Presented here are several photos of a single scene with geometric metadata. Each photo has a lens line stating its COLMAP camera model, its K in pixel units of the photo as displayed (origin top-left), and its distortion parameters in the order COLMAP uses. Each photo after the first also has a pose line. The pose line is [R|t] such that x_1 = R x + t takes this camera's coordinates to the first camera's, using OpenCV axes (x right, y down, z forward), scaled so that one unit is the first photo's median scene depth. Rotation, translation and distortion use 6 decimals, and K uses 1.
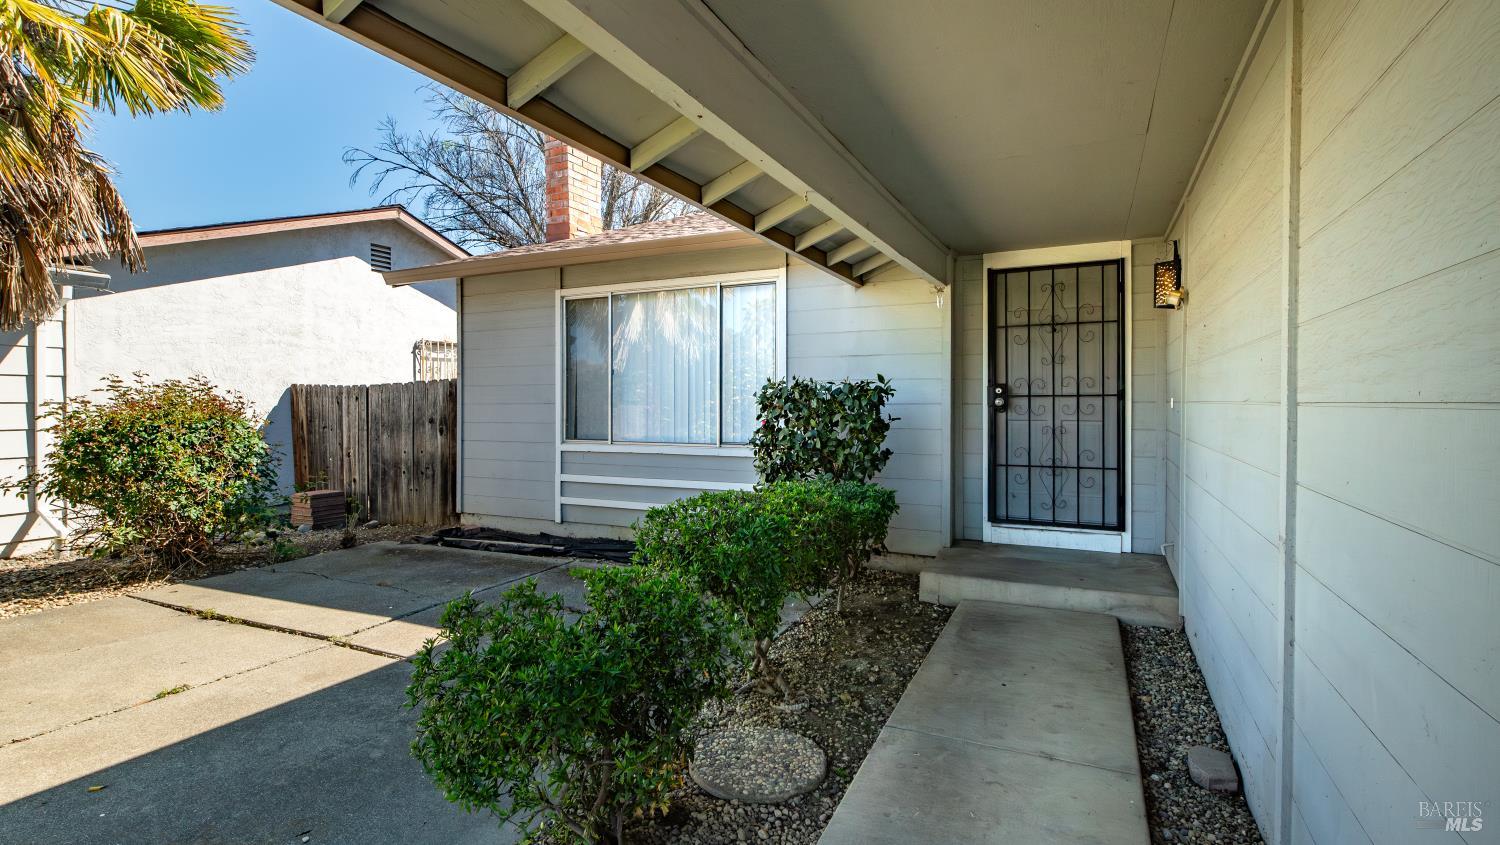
lens RADIAL K [[699.5, 0, 750.0], [0, 699.5, 422.5], [0, 0, 1]] dist [0.015949, -0.000440]
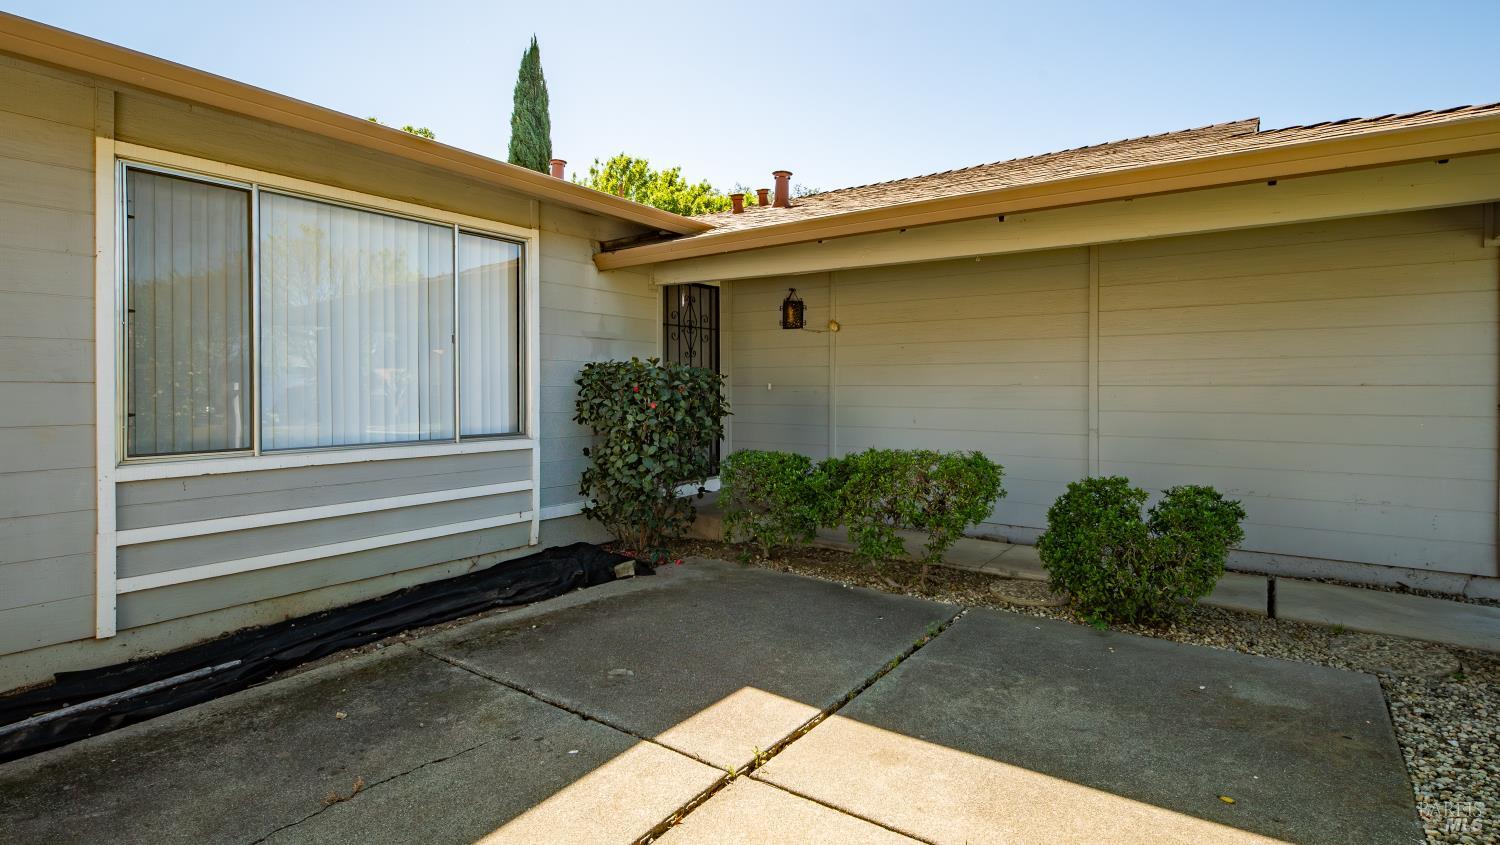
lens RADIAL K [[720.5, 0, 729.4], [0, 720.5, 417.4], [0, 0, 1]] dist [0.000034, -0.000131]
pose [[0.184582, -0.034098, 0.982225, -0.669809], [0.030797, 0.999108, 0.028896, -0.004693], [-0.982334, 0.024916, 0.185468, 0.503360]]
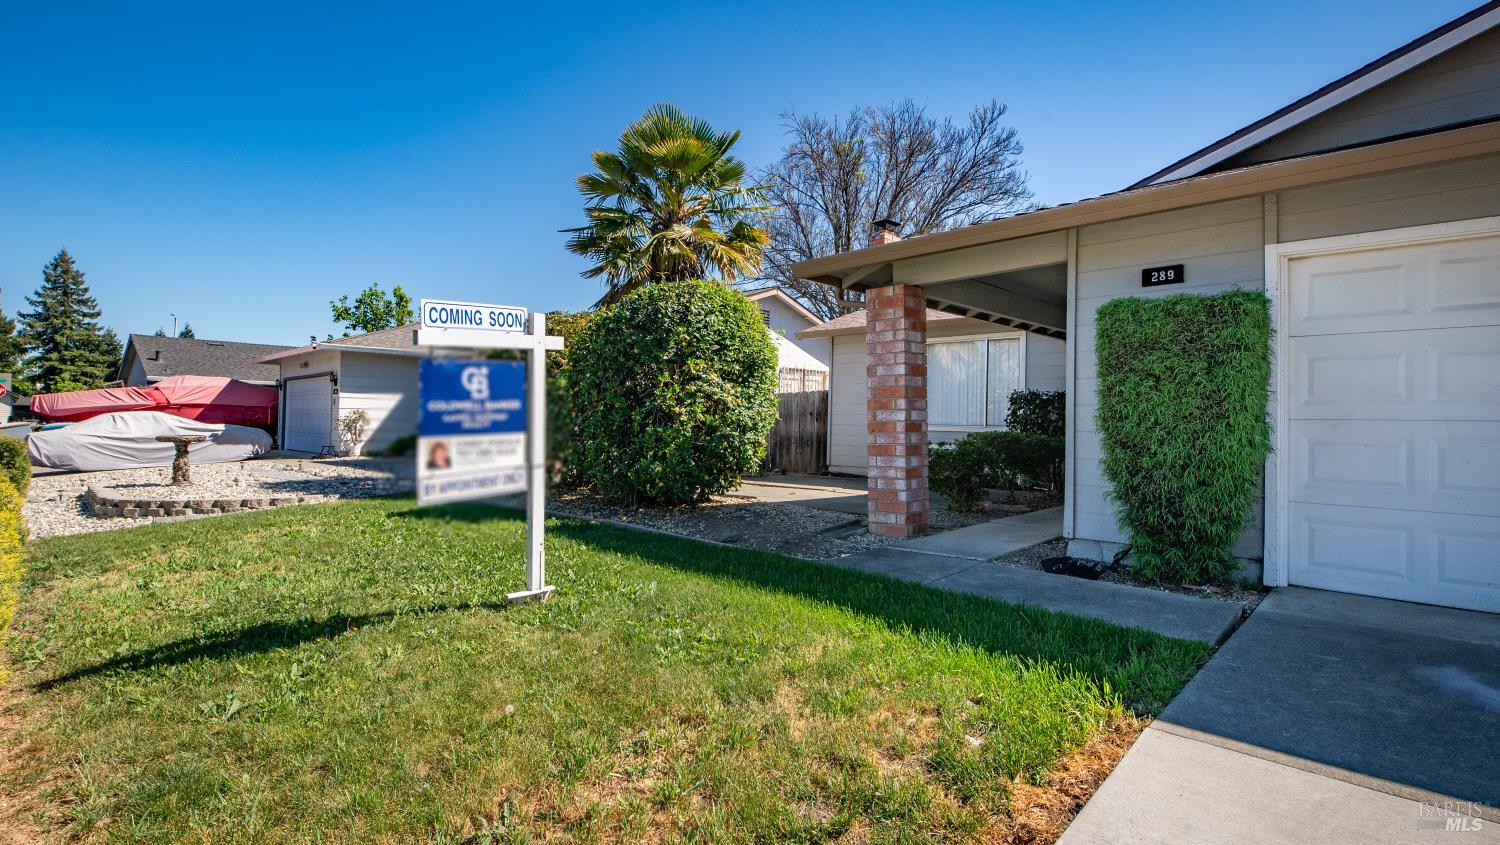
lens RADIAL K [[720.5, 0, 729.4], [0, 720.5, 417.4], [0, 0, 1]] dist [0.000034, -0.000131]
pose [[0.938660, 0.017361, -0.344408, -0.021044], [-0.028845, 0.999185, -0.028247, 0.073795], [0.343636, 0.036449, 0.938395, -0.903511]]
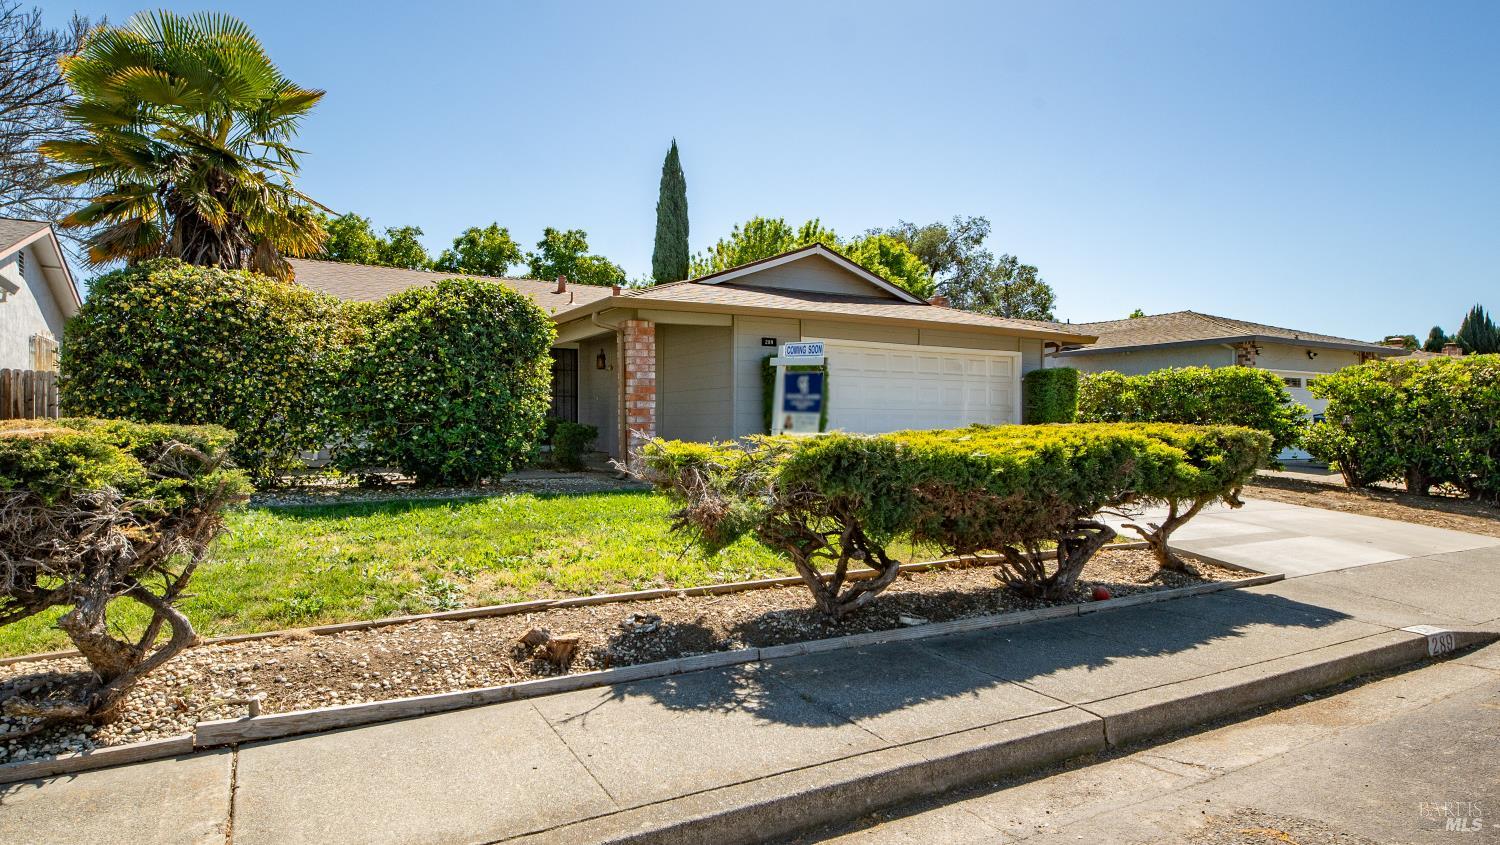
lens RADIAL K [[806.4, 0, 705.1], [0, 806.4, 449.7], [0, 0, 1]] dist [-0.001184, -0.000496]
pose [[0.585792, -0.017991, 0.810262, -1.367604], [0.016015, 0.999815, 0.010622, 0.114038], [-0.810303, 0.006754, 0.585972, -1.006349]]
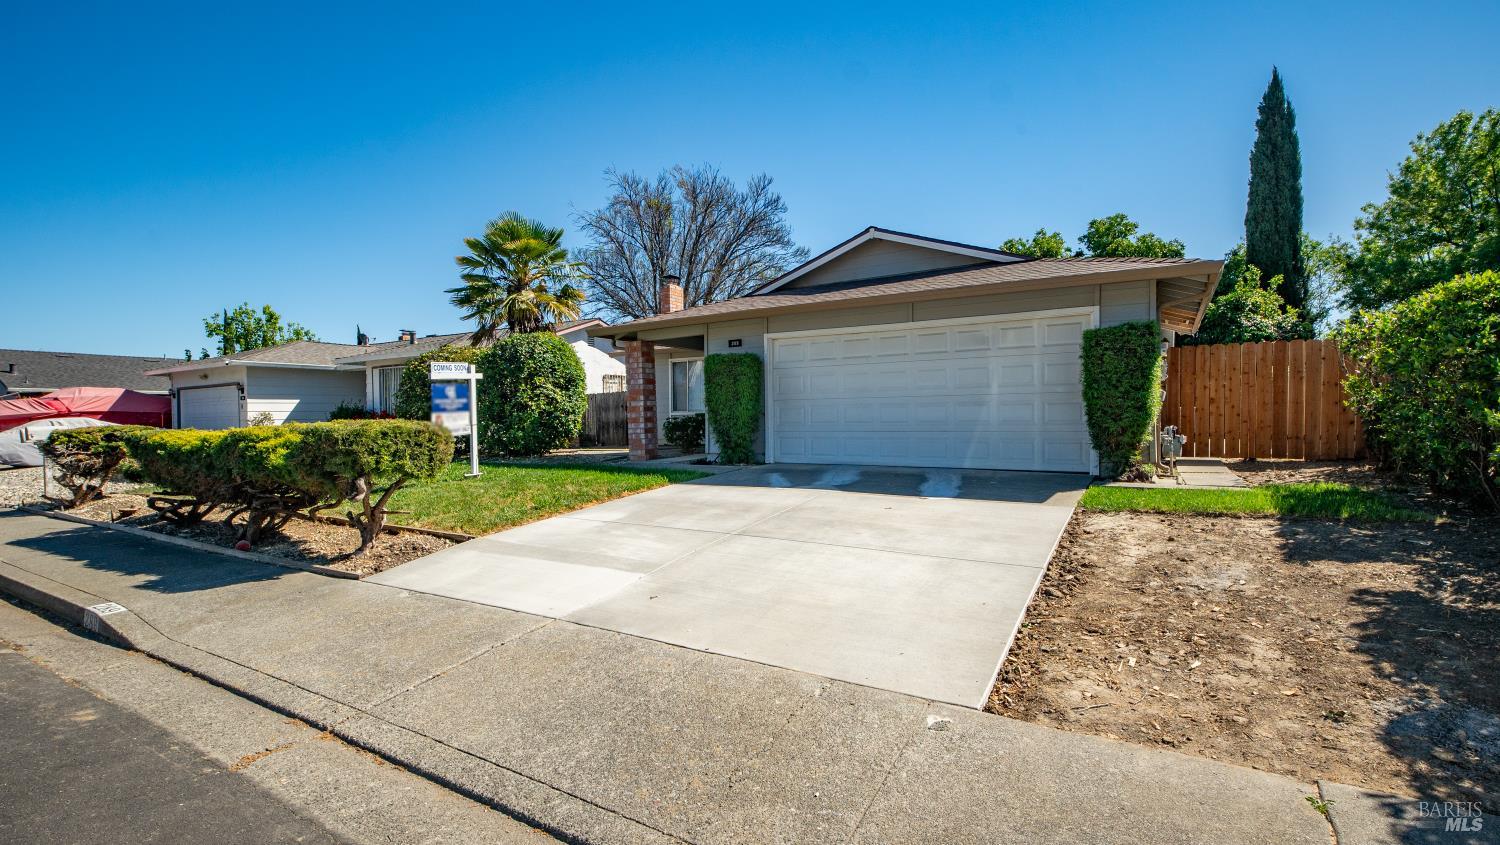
lens RADIAL K [[673.2, 0, 750.7], [0, 673.2, 435.9], [0, 0, 1]] dist [-0.002742, -0.001247]
pose [[0.994759, -0.005189, -0.102119, 0.335339], [0.005387, 0.999984, 0.001673, 0.124195], [0.102109, -0.002214, 0.994771, -1.716348]]
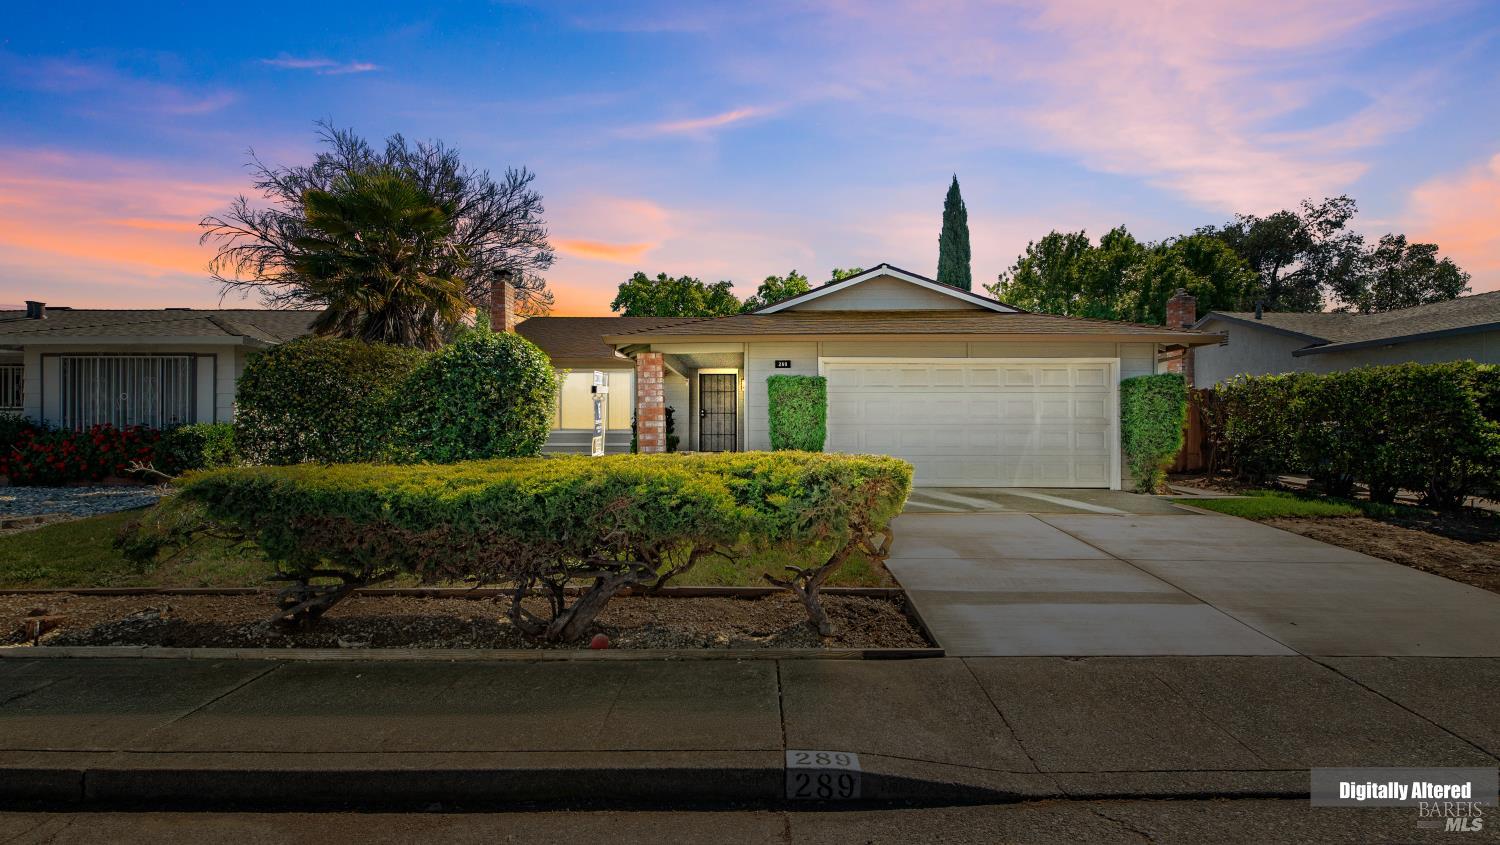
lens RADIAL K [[673.2, 0, 750.7], [0, 673.2, 435.9], [0, 0, 1]] dist [-0.002742, -0.001247]
pose [[0.901713, 0.000102, 0.432334, -0.615802], [0.008117, 0.999820, -0.017166, 0.096121], [-0.432258, 0.018988, 0.901550, -1.479564]]
